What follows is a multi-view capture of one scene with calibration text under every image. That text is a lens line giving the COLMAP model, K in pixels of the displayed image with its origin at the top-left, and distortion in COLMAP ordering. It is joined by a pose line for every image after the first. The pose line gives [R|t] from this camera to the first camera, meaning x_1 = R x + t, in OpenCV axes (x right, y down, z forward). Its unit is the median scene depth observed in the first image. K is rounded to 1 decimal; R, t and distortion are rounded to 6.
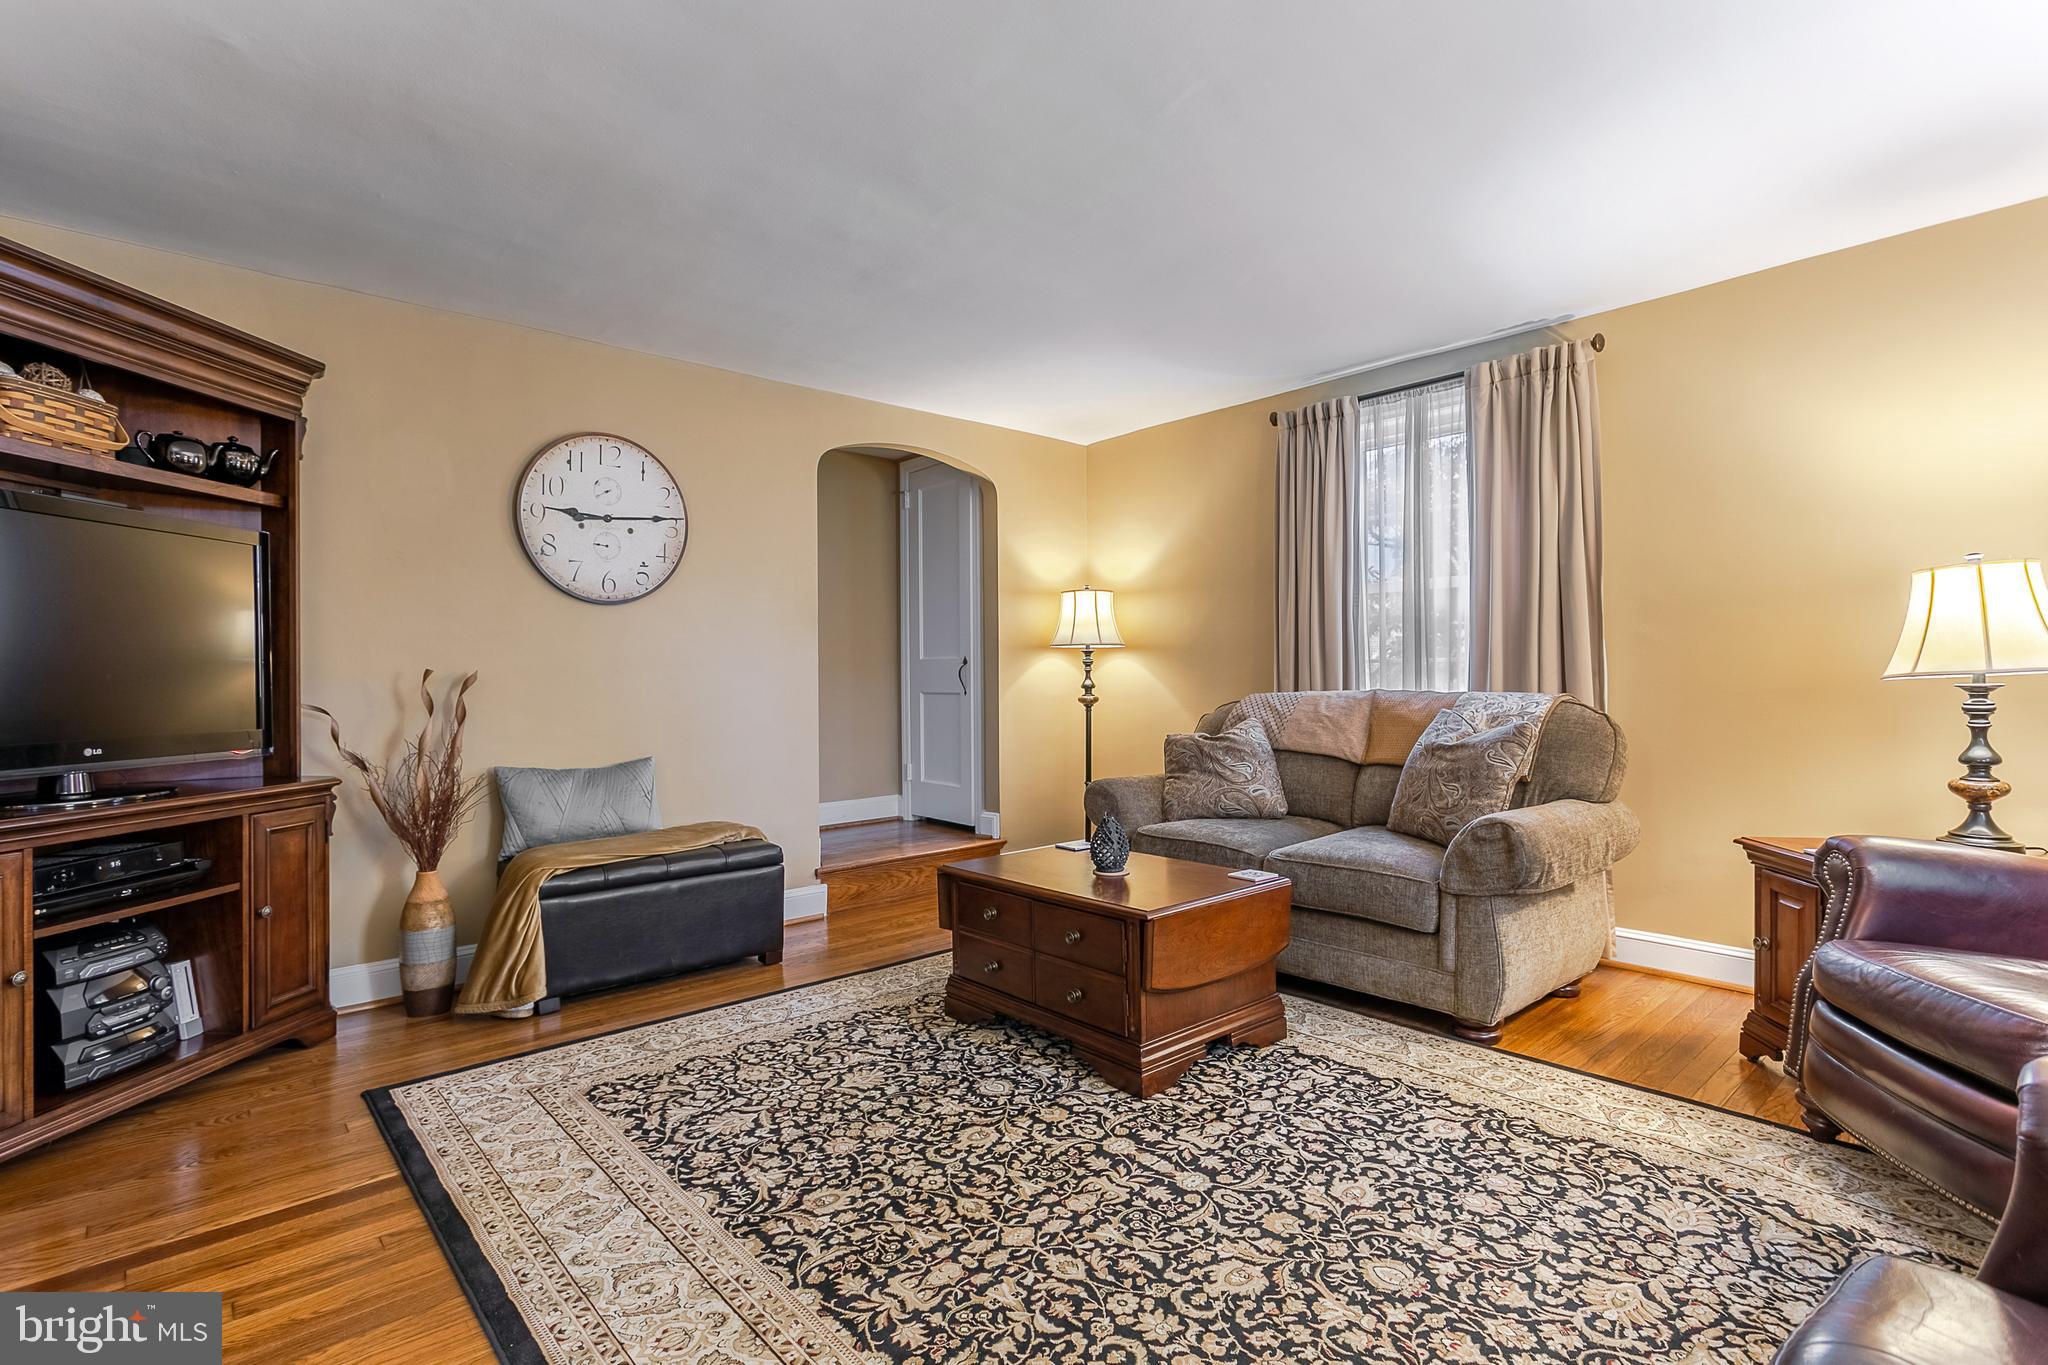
lens RADIAL K [[980.8, 0, 1012.8], [0, 980.8, 680.8], [0, 0, 1]] dist [-0.000035, -0.001921]
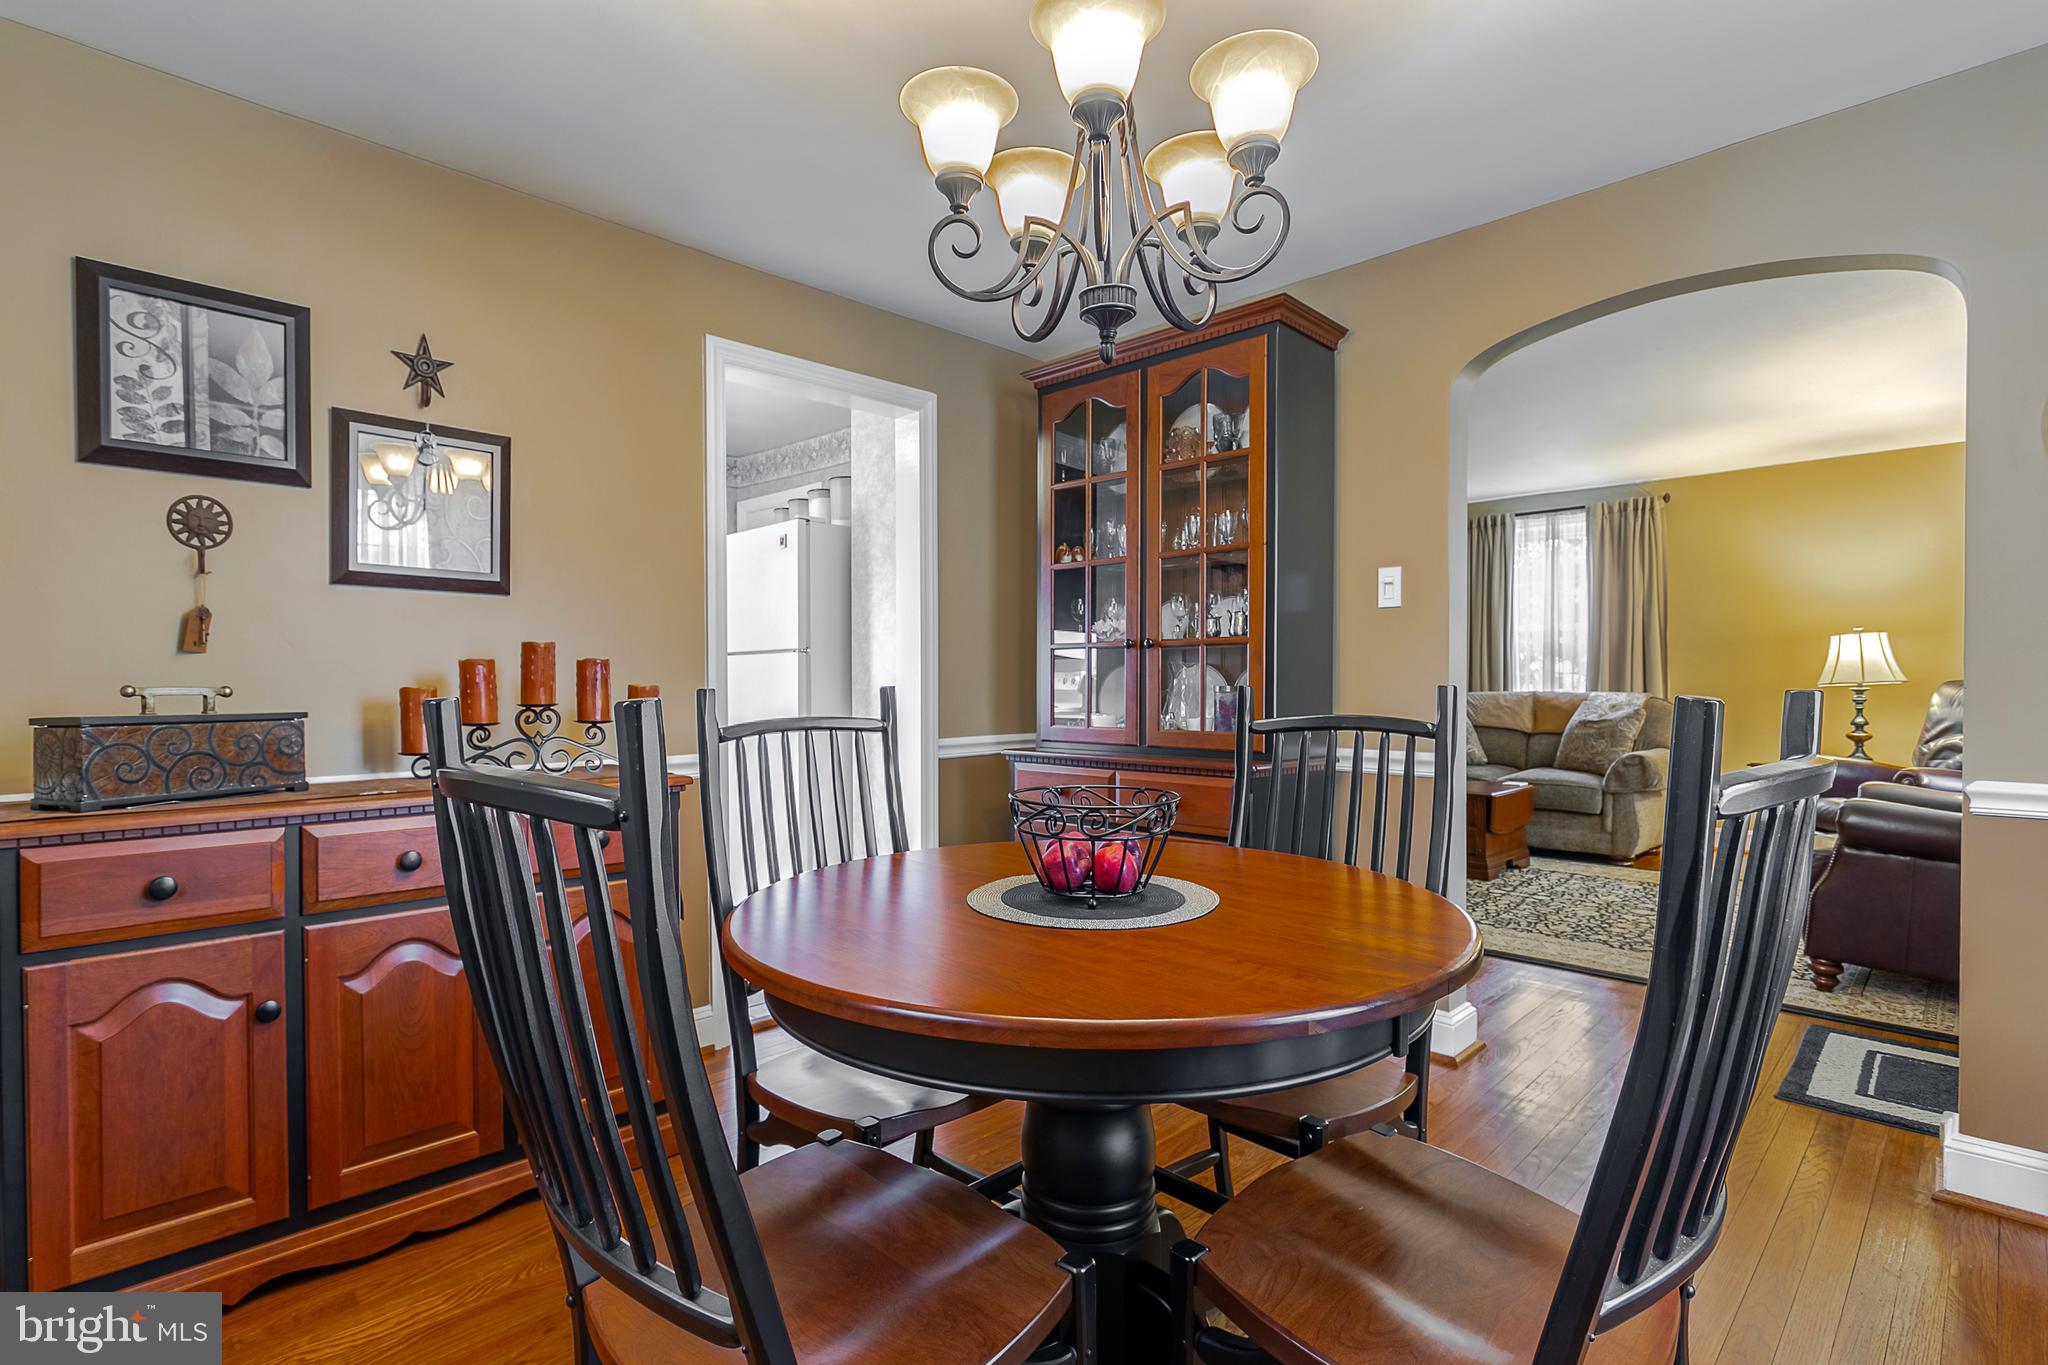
lens RADIAL K [[980.8, 0, 1035.8], [0, 980.8, 686.0], [0, 0, 1]] dist [-0.000035, -0.001921]
pose [[0.998660, -0.000598, 0.051751, -0.667363], [0.000259, 0.999978, 0.006565, -0.011870], [-0.051754, -0.006543, 0.998638, -0.755354]]
